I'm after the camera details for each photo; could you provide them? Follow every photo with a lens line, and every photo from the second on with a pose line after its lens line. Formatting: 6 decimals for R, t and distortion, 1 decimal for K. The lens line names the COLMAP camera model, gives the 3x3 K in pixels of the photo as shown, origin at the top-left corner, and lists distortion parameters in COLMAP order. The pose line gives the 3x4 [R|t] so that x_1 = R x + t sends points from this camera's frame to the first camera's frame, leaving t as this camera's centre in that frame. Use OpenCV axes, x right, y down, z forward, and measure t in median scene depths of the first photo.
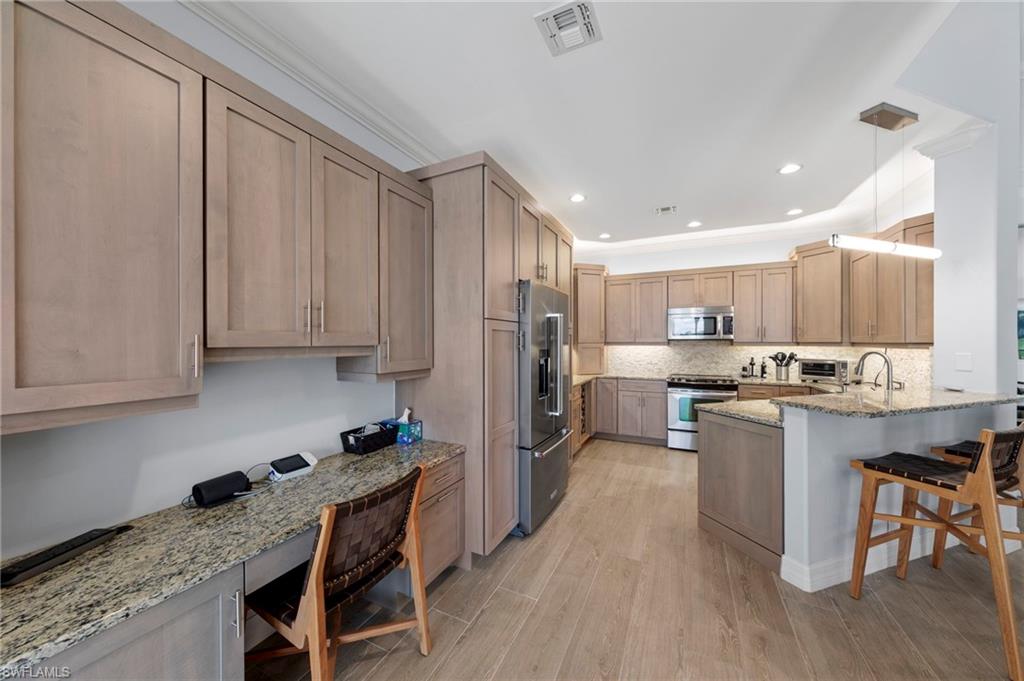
lens RADIAL K [[364.7, 0, 505.7], [0, 364.7, 341.8], [0, 0, 1]] dist [0.000256, -0.000142]
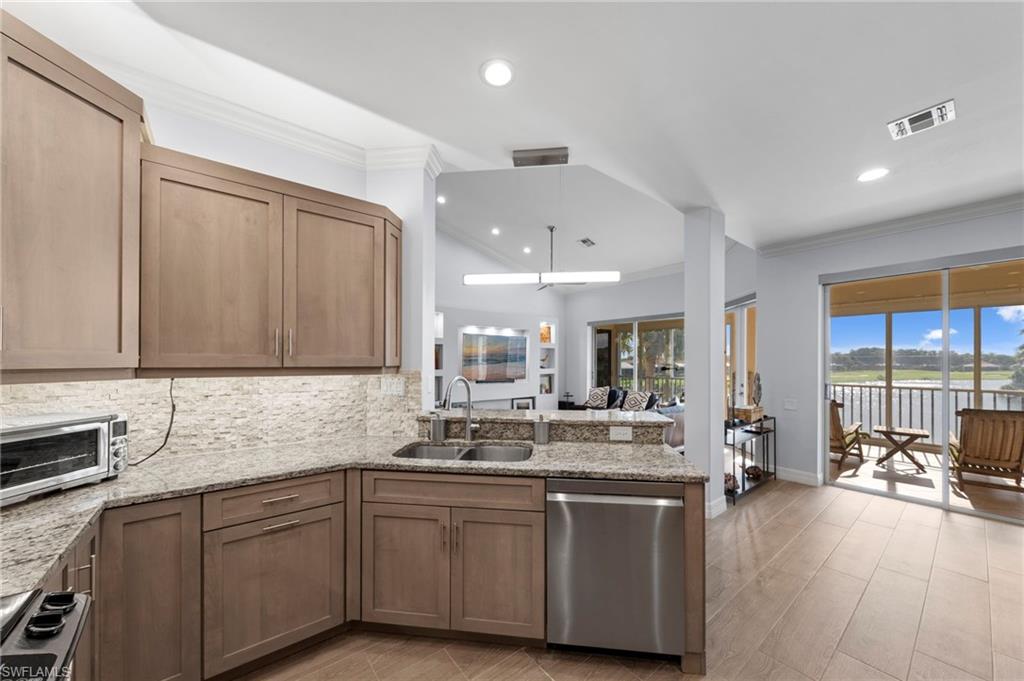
lens RADIAL K [[364.3, 0, 507.4], [0, 364.3, 357.8], [0, 0, 1]] dist [-0.000338, -0.000074]
pose [[-0.900553, 0.004219, 0.434727, 0.326669], [-0.000165, 0.999950, -0.010047, -0.004682], [-0.434747, -0.009120, -0.900506, 0.981279]]
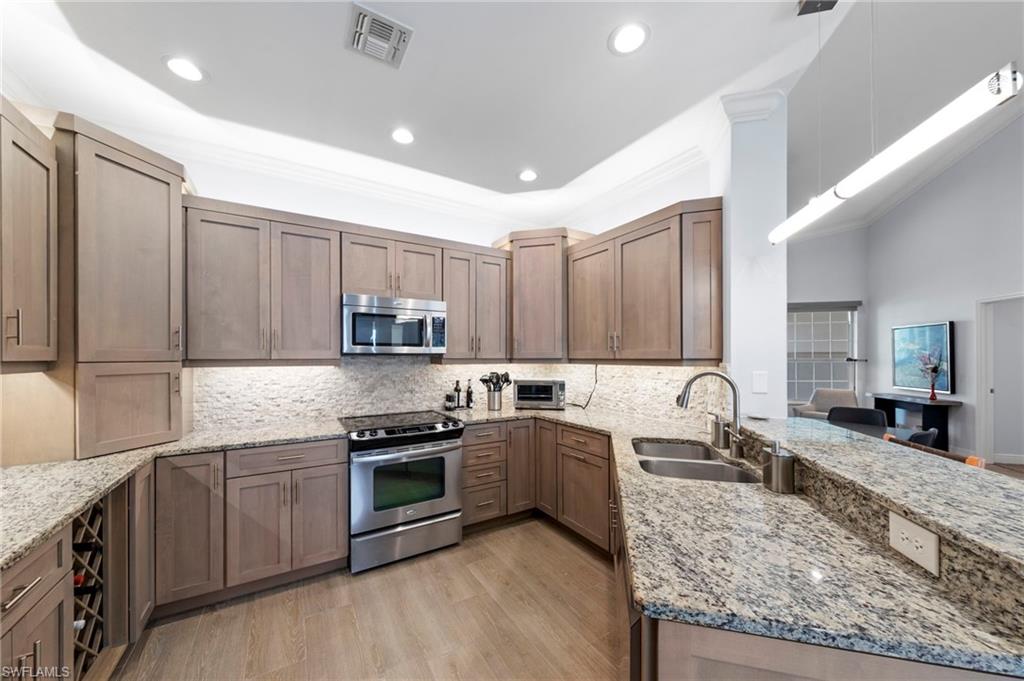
lens RADIAL K [[364.3, 0, 507.4], [0, 364.3, 357.8], [0, 0, 1]] dist [-0.000338, -0.000074]
pose [[0.539333, -0.000930, 0.842092, 0.144697], [0.002284, 0.999997, -0.000358, 0.000079], [-0.842090, 0.002116, 0.539333, 0.554267]]
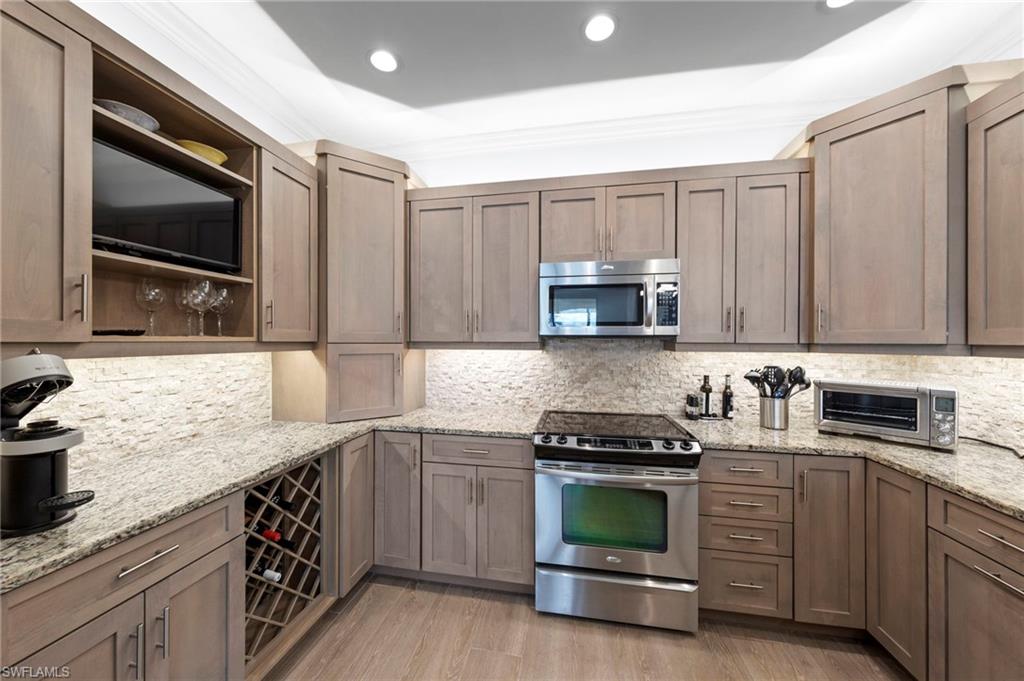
lens RADIAL K [[364.7, 0, 505.7], [0, 364.7, 341.8], [0, 0, 1]] dist [0.000256, -0.000142]
pose [[0.963989, 0.004904, 0.265899, 0.306971], [-0.004908, 0.999988, -0.000648, 0.001036], [-0.265898, -0.000680, 0.964001, 0.626314]]
